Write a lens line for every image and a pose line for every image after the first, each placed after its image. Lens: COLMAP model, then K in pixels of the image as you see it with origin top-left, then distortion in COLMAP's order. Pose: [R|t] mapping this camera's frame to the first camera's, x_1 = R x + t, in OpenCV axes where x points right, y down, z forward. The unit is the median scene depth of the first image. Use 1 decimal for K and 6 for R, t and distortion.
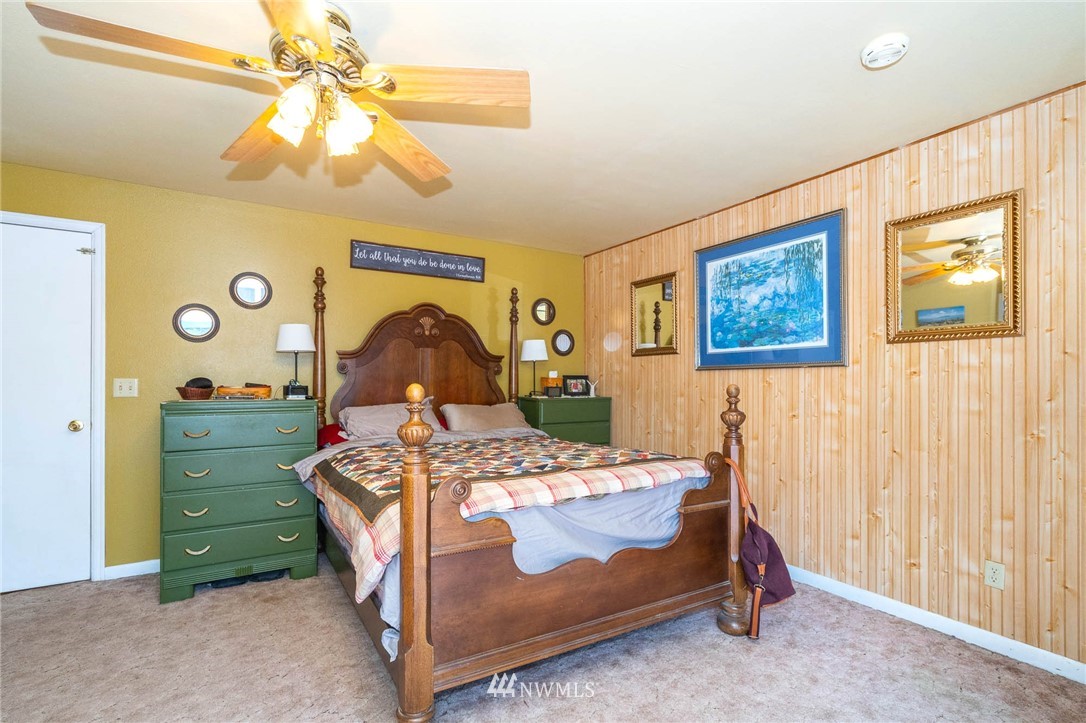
lens RADIAL K [[497.8, 0, 507.7], [0, 497.8, 379.6], [0, 0, 1]] dist [-0.002519, 0.000353]
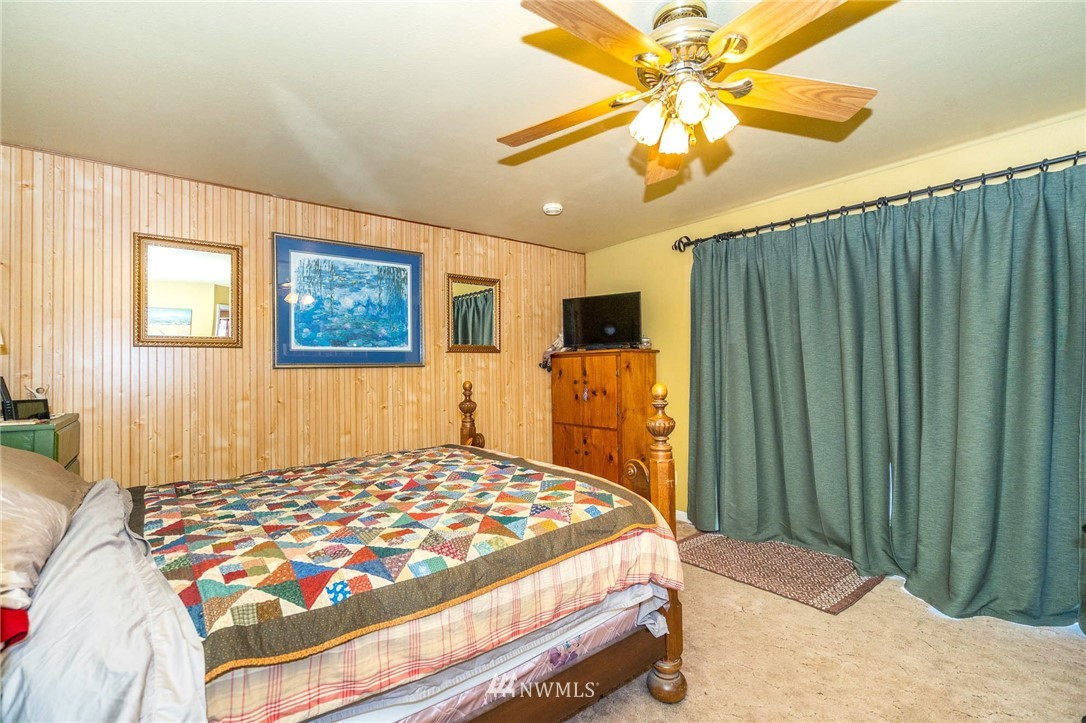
lens RADIAL K [[497.8, 0, 540.8], [0, 497.8, 360.2], [0, 0, 1]] dist [-0.002519, 0.000353]
pose [[-0.170314, 0.017834, 0.985229, -0.669476], [0.009511, 0.999819, -0.016454, -0.017015], [-0.985344, 0.006568, -0.170452, 0.821764]]
